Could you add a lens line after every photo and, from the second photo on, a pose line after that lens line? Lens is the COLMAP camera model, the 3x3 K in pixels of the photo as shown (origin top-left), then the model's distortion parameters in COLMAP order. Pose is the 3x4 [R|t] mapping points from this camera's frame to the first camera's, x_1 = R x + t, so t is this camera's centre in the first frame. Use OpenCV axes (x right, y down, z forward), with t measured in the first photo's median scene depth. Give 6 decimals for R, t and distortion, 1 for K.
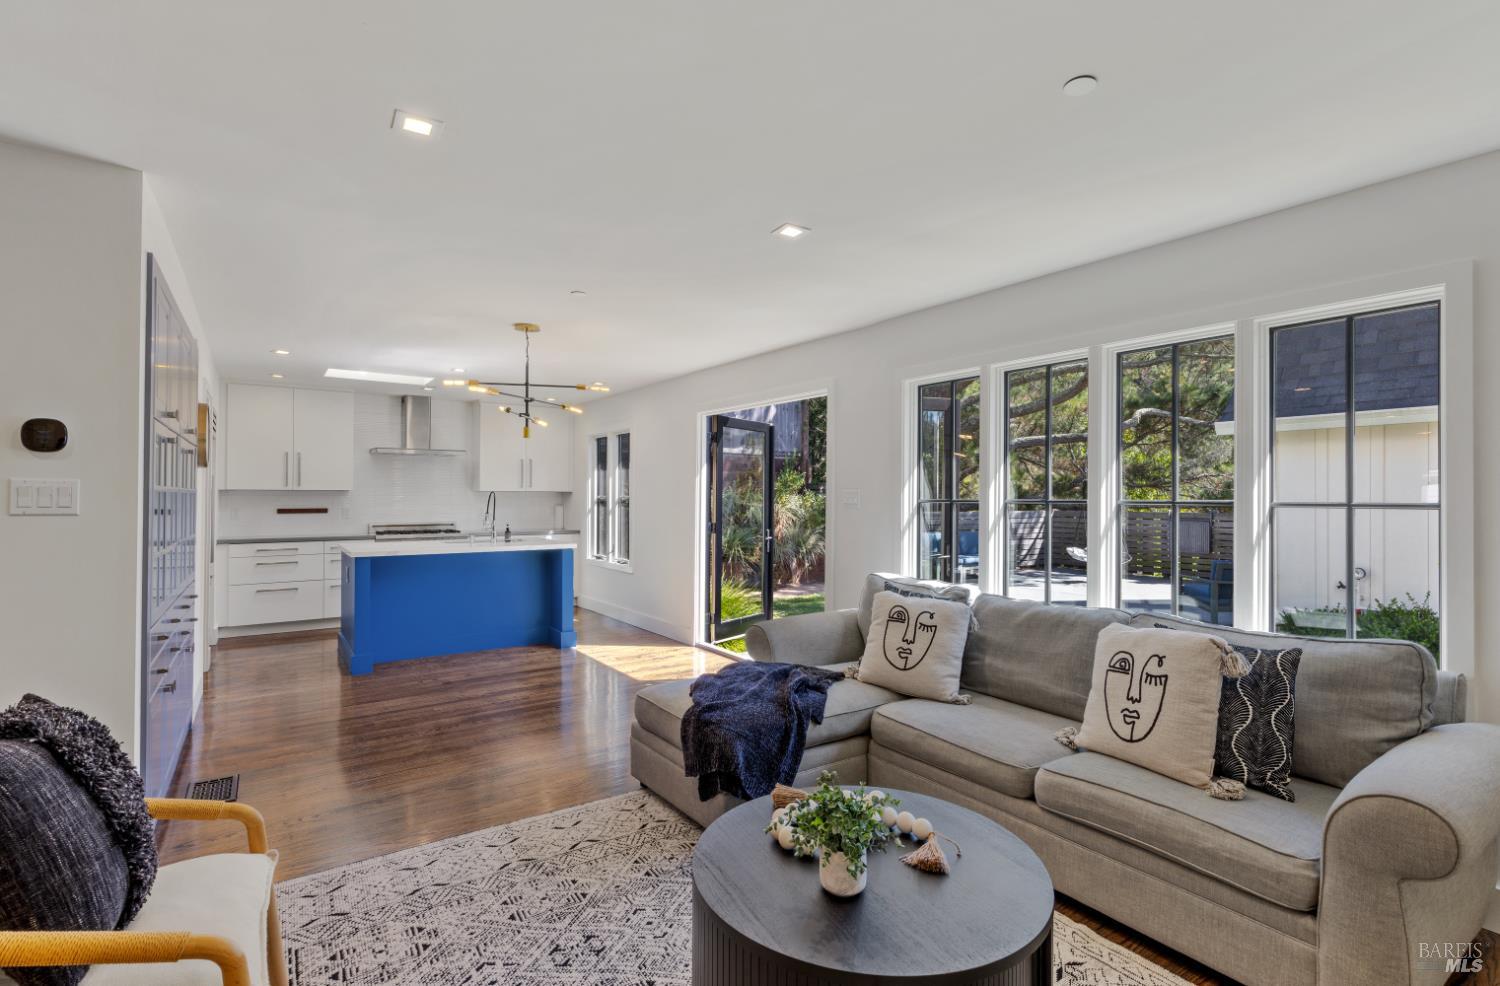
lens RADIAL K [[710.5, 0, 751.6], [0, 710.5, 492.6], [0, 0, 1]] dist [0.011873, -0.000332]
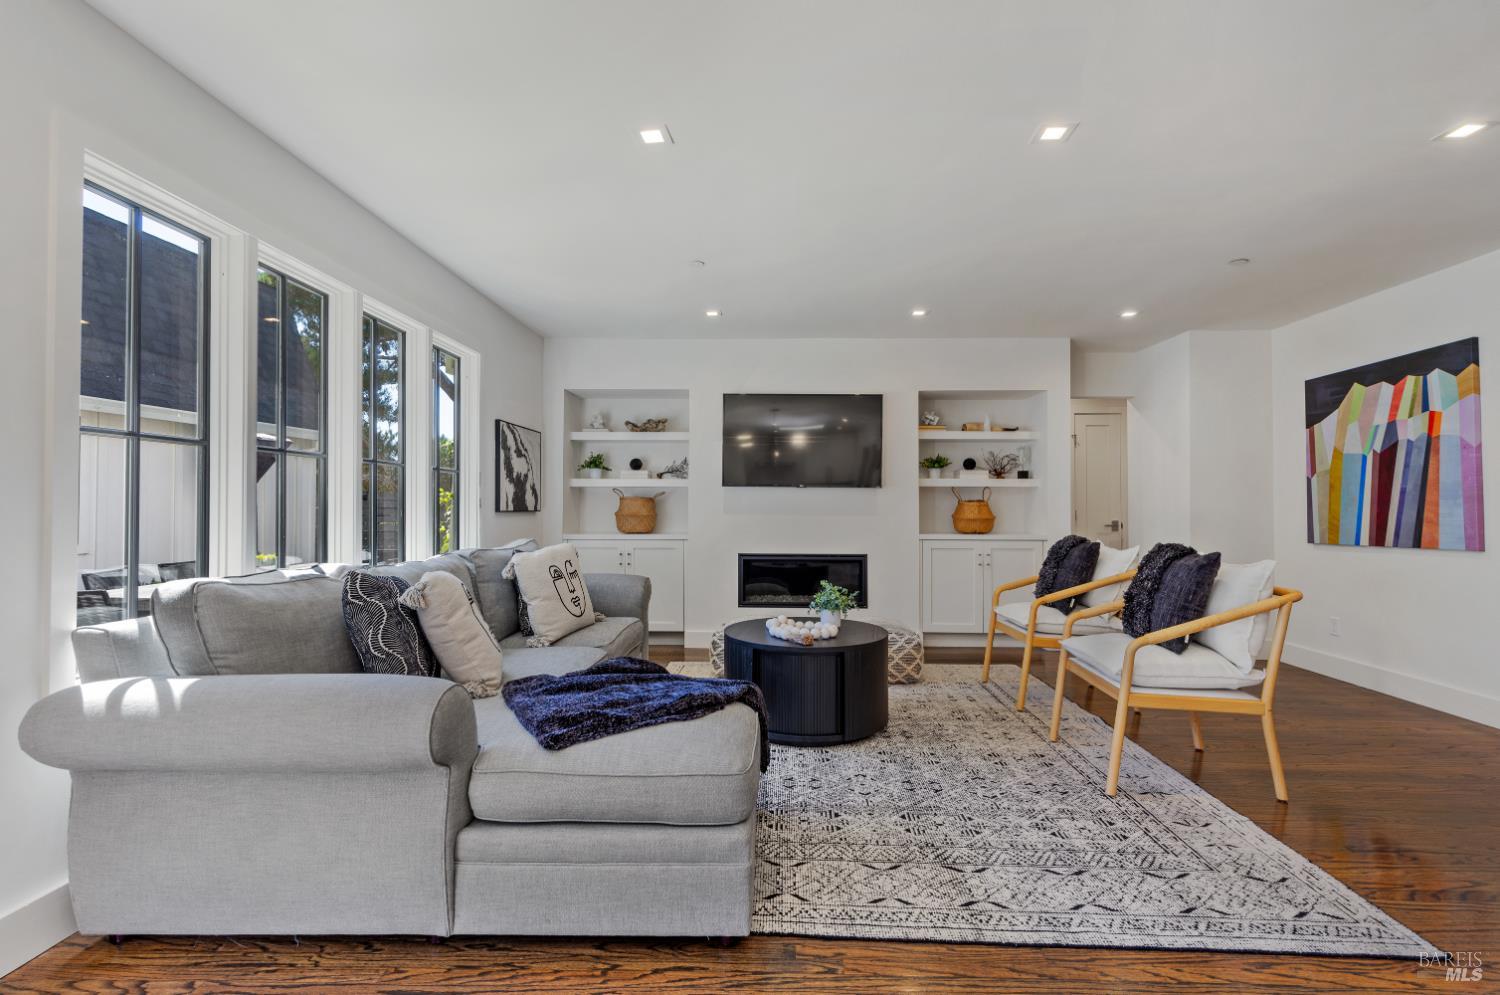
lens RADIAL K [[665.5, 0, 744.3], [0, 665.5, 493.9], [0, 0, 1]] dist [0.001992, -0.000526]
pose [[-0.798040, 0.004541, 0.602587, -0.493948], [-0.011041, 0.999694, -0.022157, 0.081752], [-0.602503, -0.024335, -0.797745, 1.488051]]
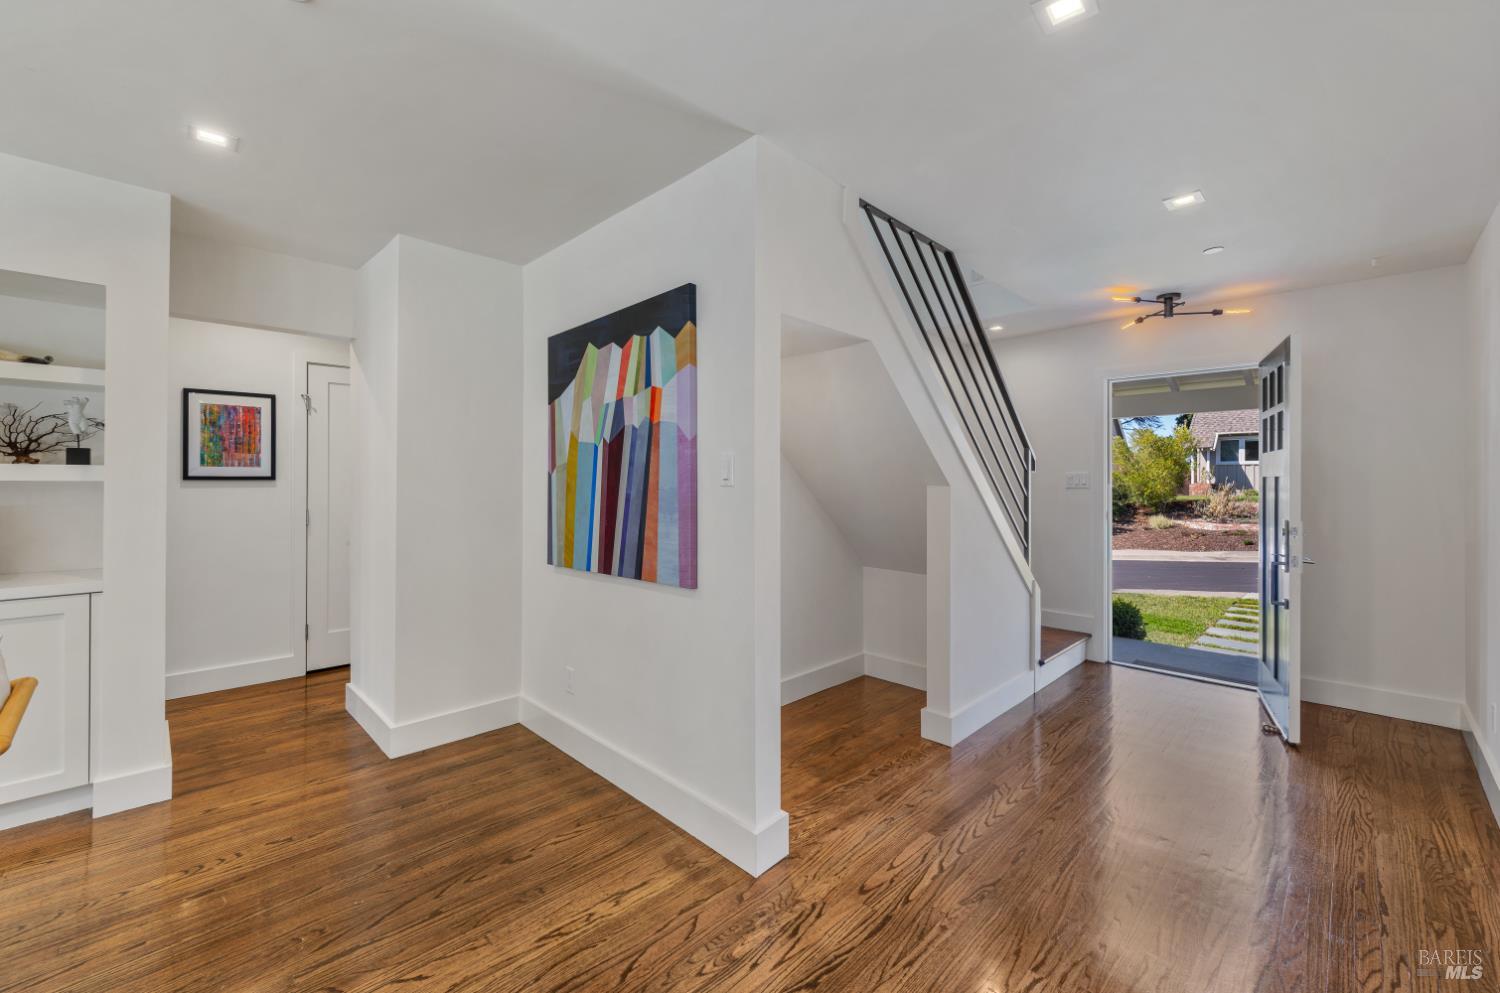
lens RADIAL K [[606.0, 0, 744.9], [0, 606.0, 474.5], [0, 0, 1]] dist [0.000839, -0.000382]
pose [[-0.985079, -0.008739, -0.171880, -0.743334], [-0.005854, 0.999833, -0.017288, 0.016025], [0.172002, -0.016024, -0.984966, 0.560271]]
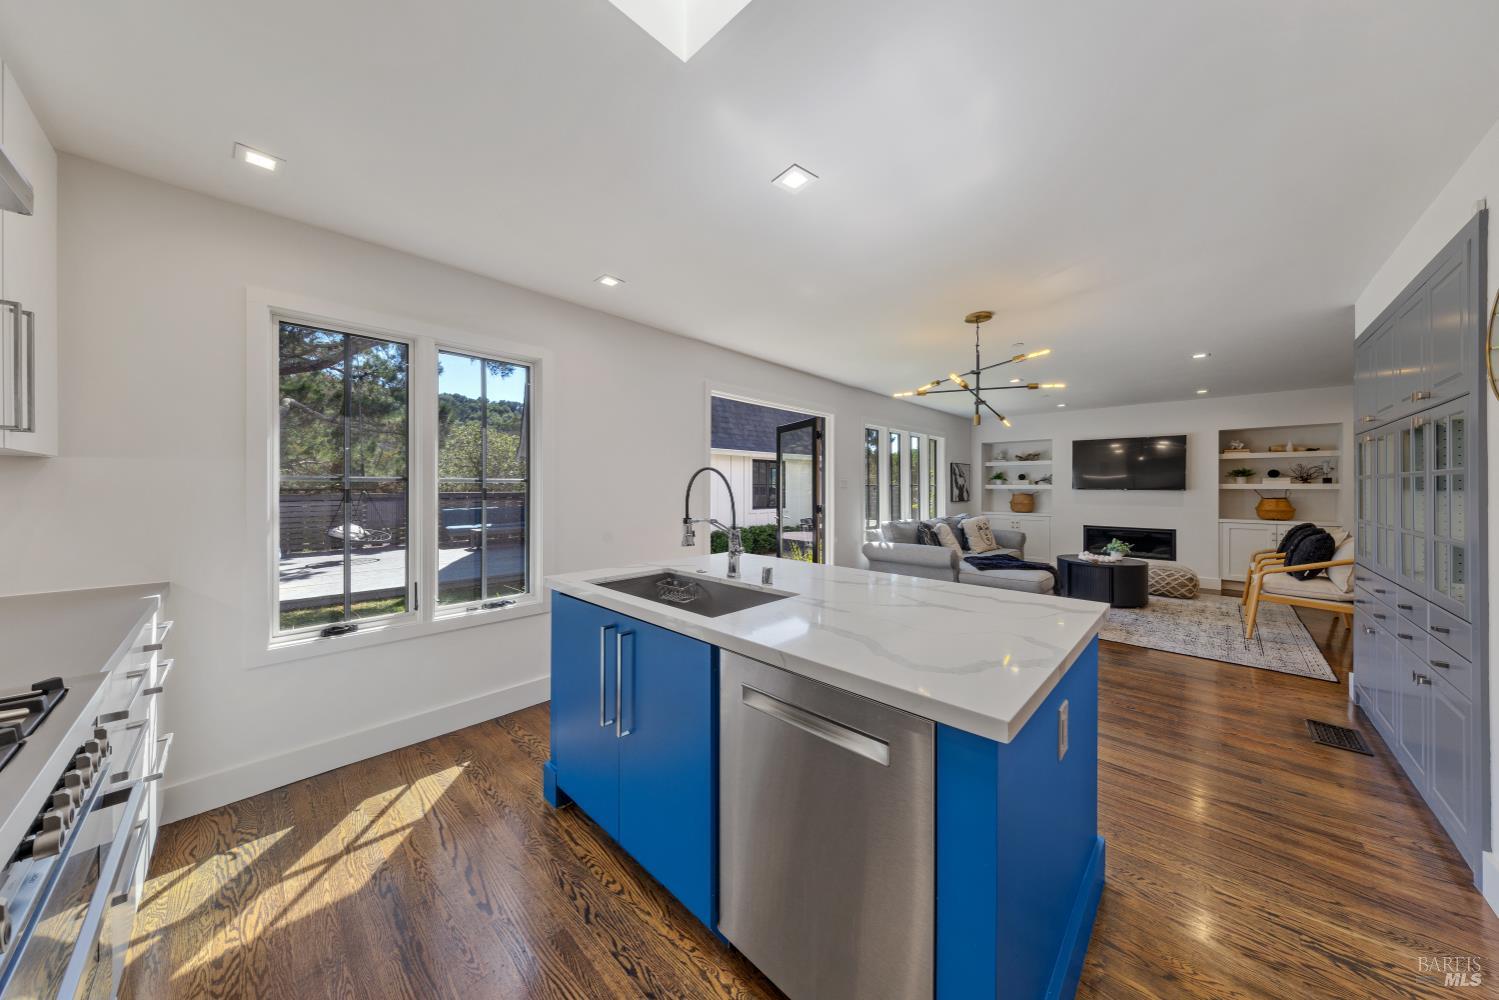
lens RADIAL K [[483.3, 0, 740.3], [0, 483.3, 482.7], [0, 0, 1]] dist [-0.002111, 0.000188]
pose [[-0.197337, 0.002883, 0.980331, -1.382387], [-0.009107, 0.999947, -0.004774, 0.020496], [-0.980293, -0.009870, -0.197300, 2.189699]]
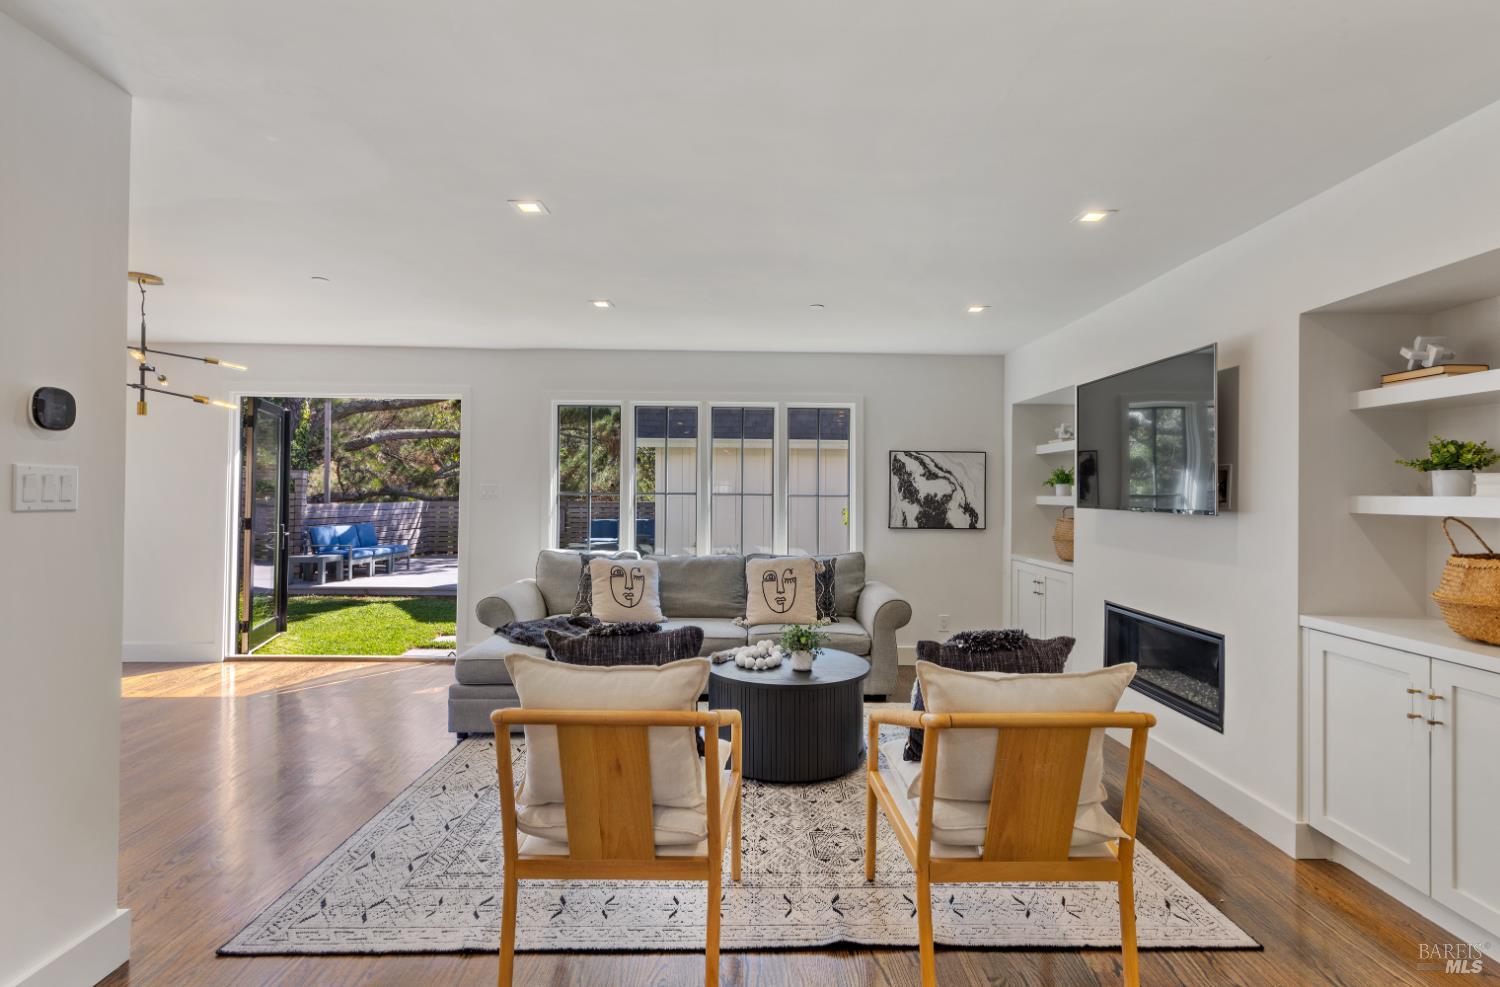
lens RADIAL K [[715.5, 0, 774.5], [0, 715.5, 488.1], [0, 0, 1]] dist [0.003754, 0.001129]
pose [[0.544929, 0.007369, 0.838450, -0.899352], [-0.012083, 0.999927, -0.000936, -0.002238], [-0.838395, -0.009621, 0.544978, -0.064765]]
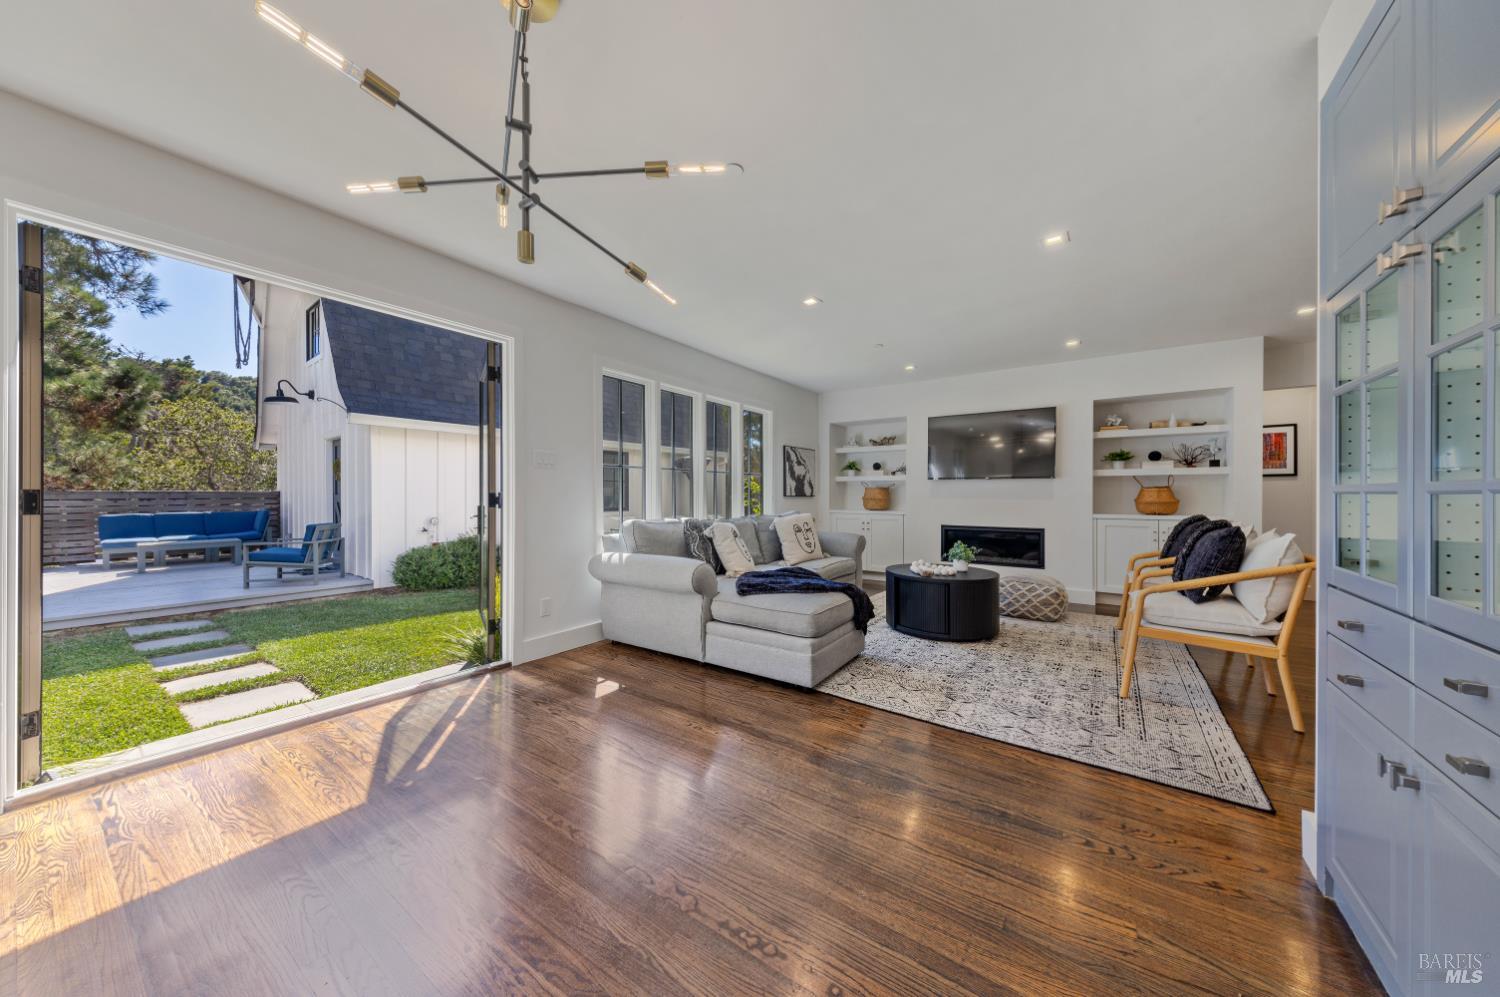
lens RADIAL K [[483.7, 0, 738.6], [0, 483.7, 495.3], [0, 0, 1]] dist [-0.002111, 0.000188]
pose [[-0.325930, -0.005579, 0.945377, -0.922642], [-0.007976, 0.999963, 0.003151, 0.085609], [-0.945360, -0.006513, -0.325963, 1.449843]]
